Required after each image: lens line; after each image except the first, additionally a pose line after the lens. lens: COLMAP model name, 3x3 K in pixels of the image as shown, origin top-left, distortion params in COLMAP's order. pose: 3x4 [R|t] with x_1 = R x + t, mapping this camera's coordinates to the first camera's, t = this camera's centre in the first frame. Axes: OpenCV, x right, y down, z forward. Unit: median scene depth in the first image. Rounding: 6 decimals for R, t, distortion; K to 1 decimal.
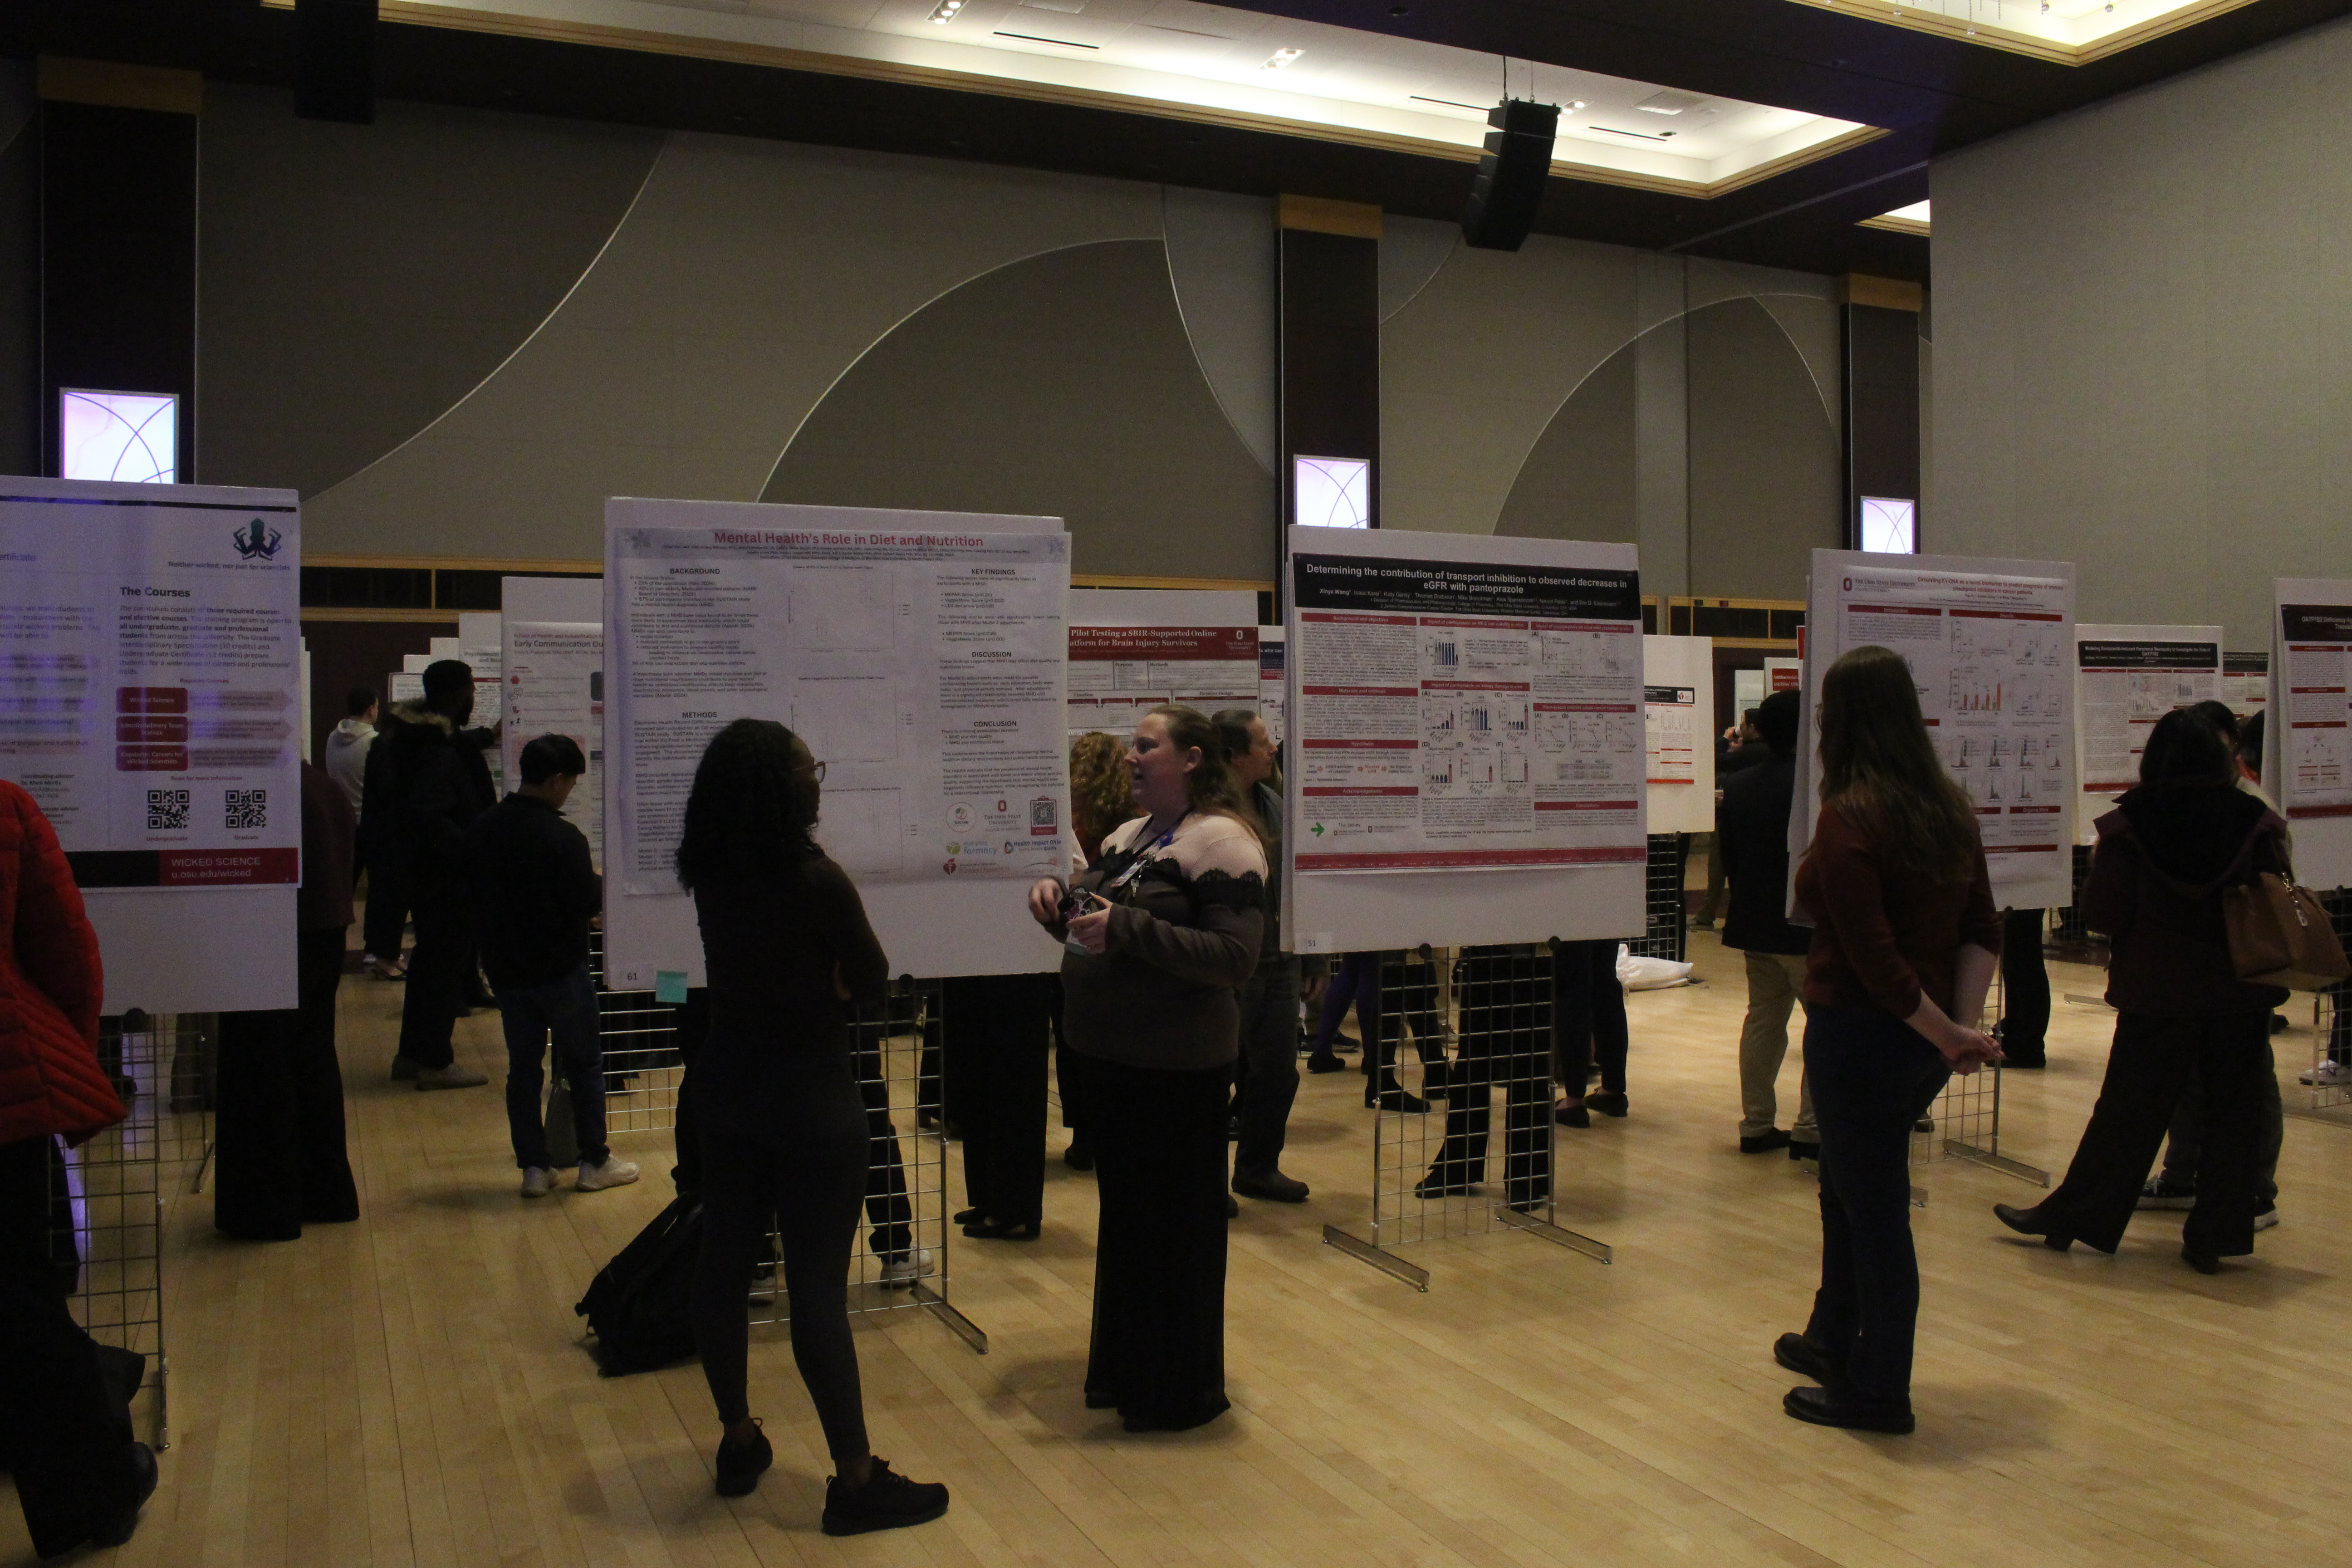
lens RADIAL K [[1975.2, 0, 1178.9], [0, 1975.2, 758.4], [0, 0, 1]] dist [-0.169871, 0.171960]
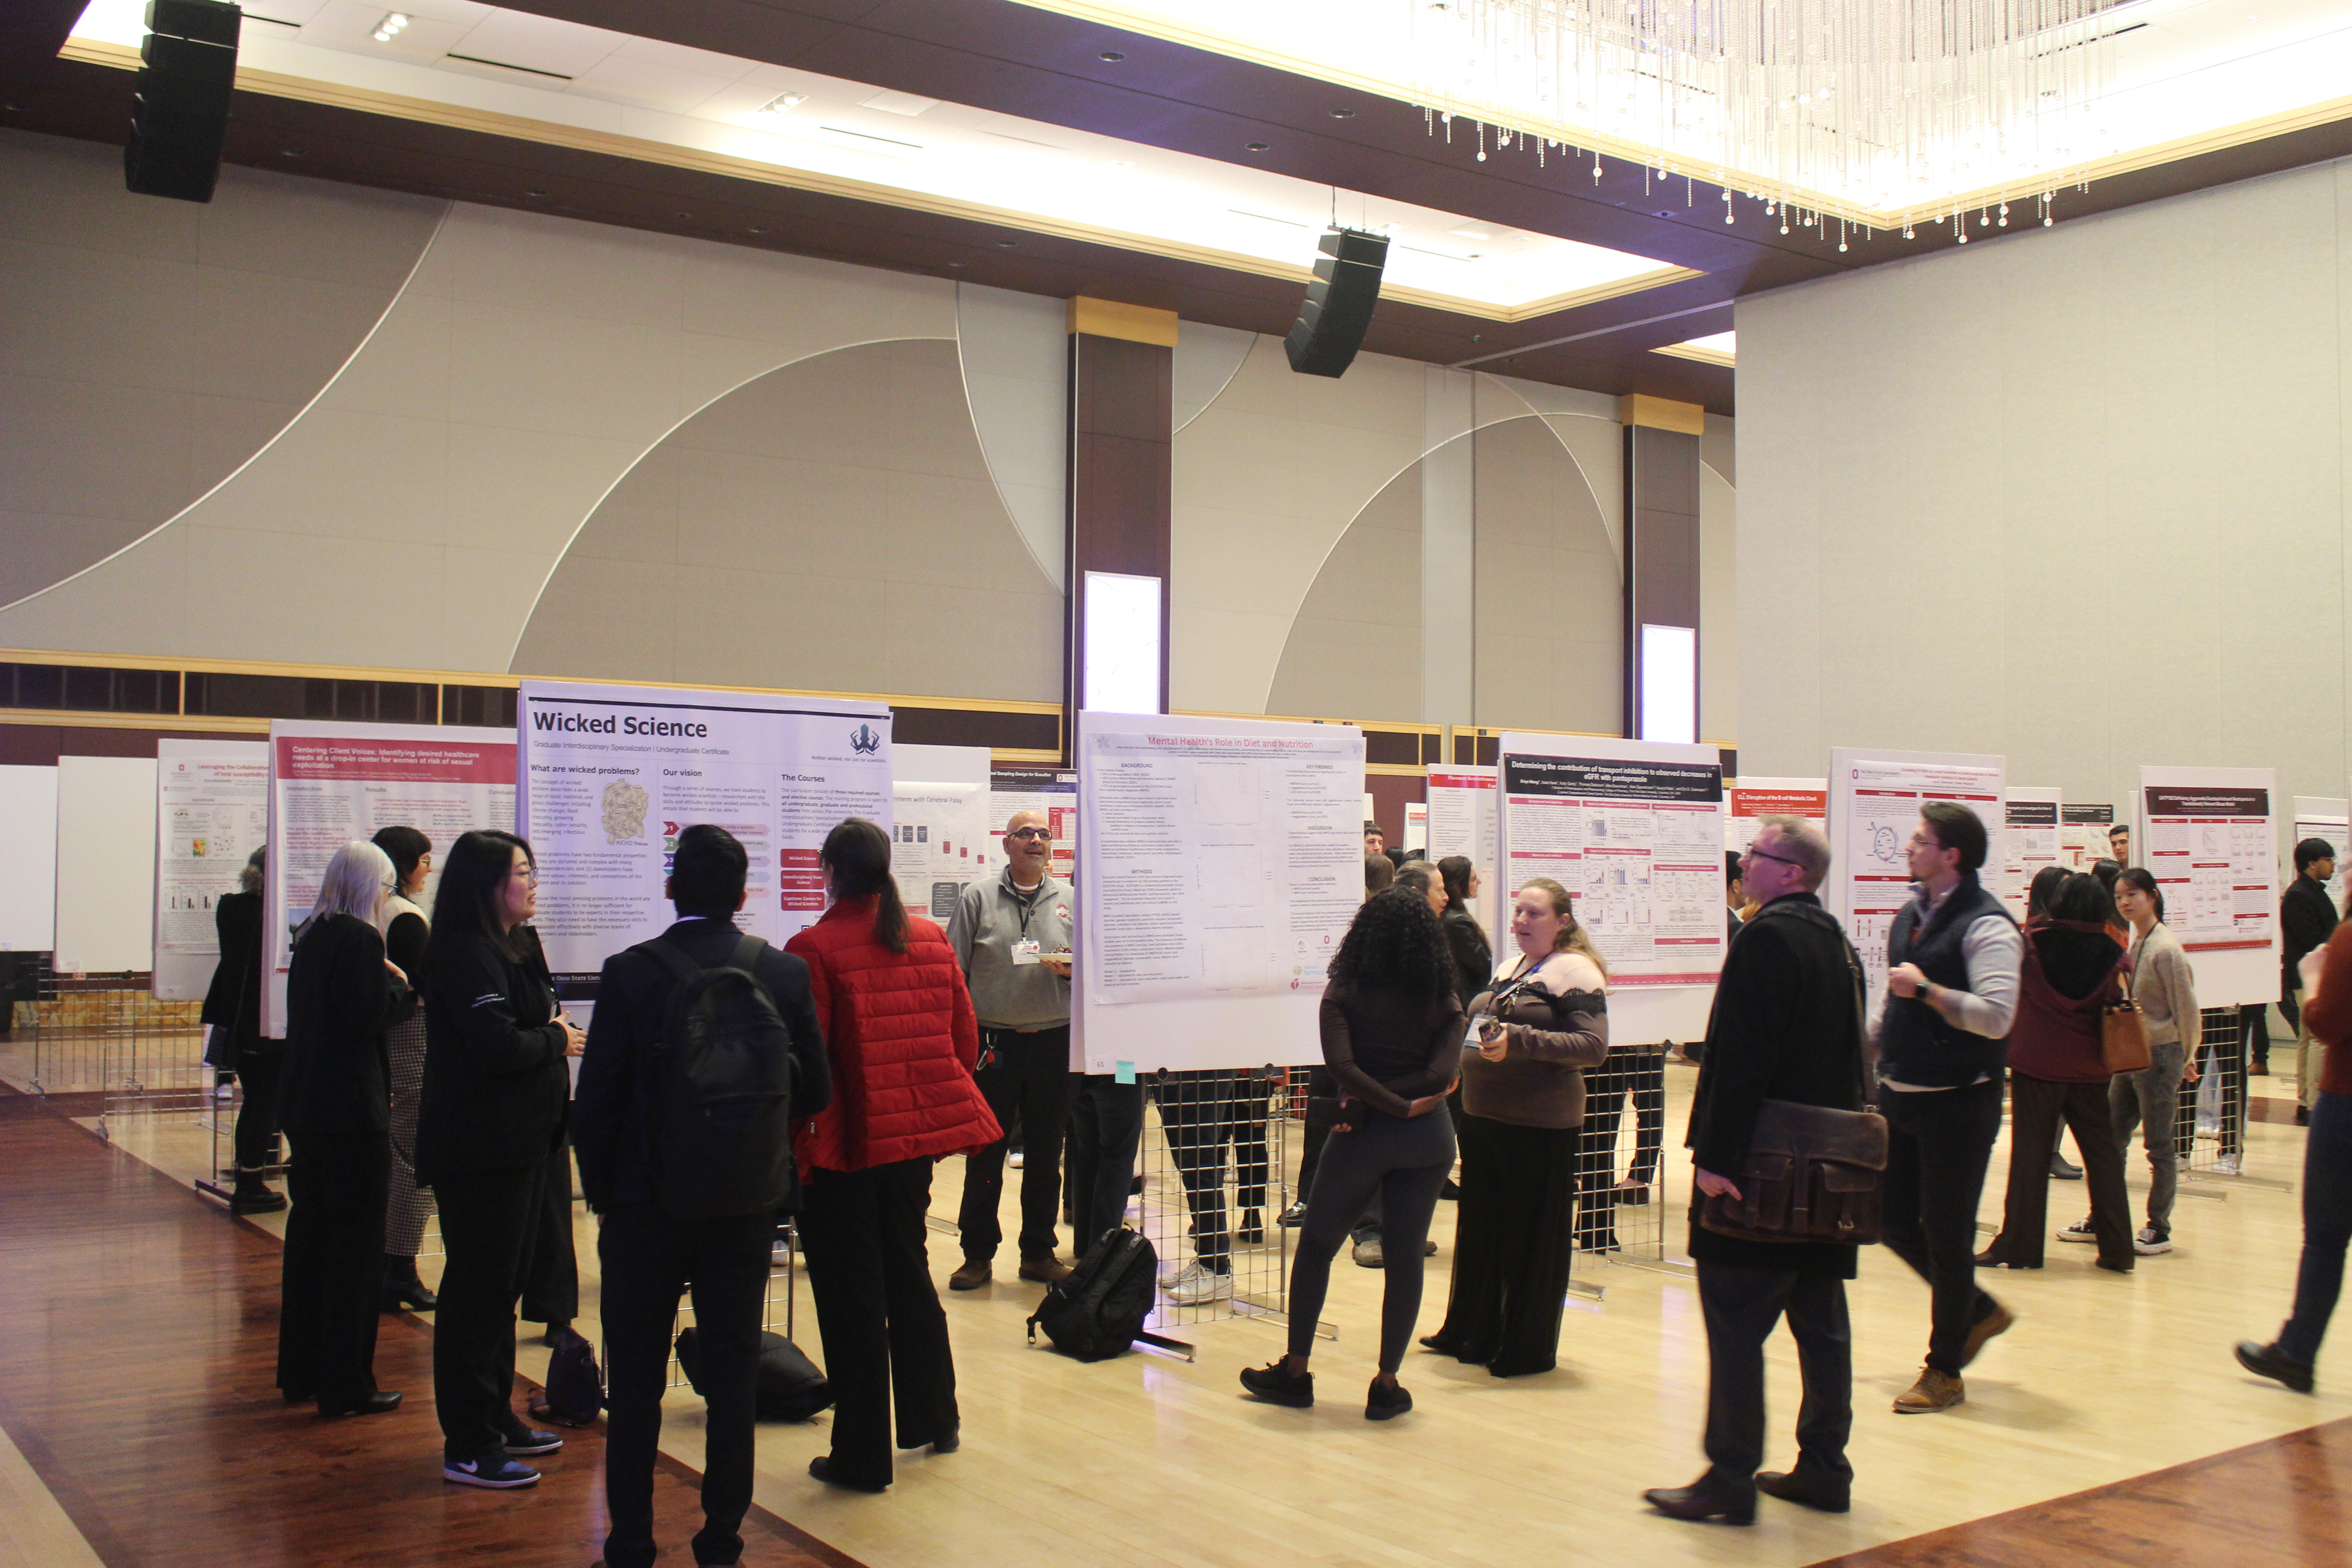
lens RADIAL K [[2369.5, 0, 1176.0], [0, 2369.5, 784.0], [0, 0, 1]] dist [-0.190291, 0.449871]
pose [[0.982803, 0.018565, 0.183721, -0.430710], [-0.010771, 0.999003, -0.043331, -0.009817], [-0.184342, 0.040607, 0.982023, -0.511813]]
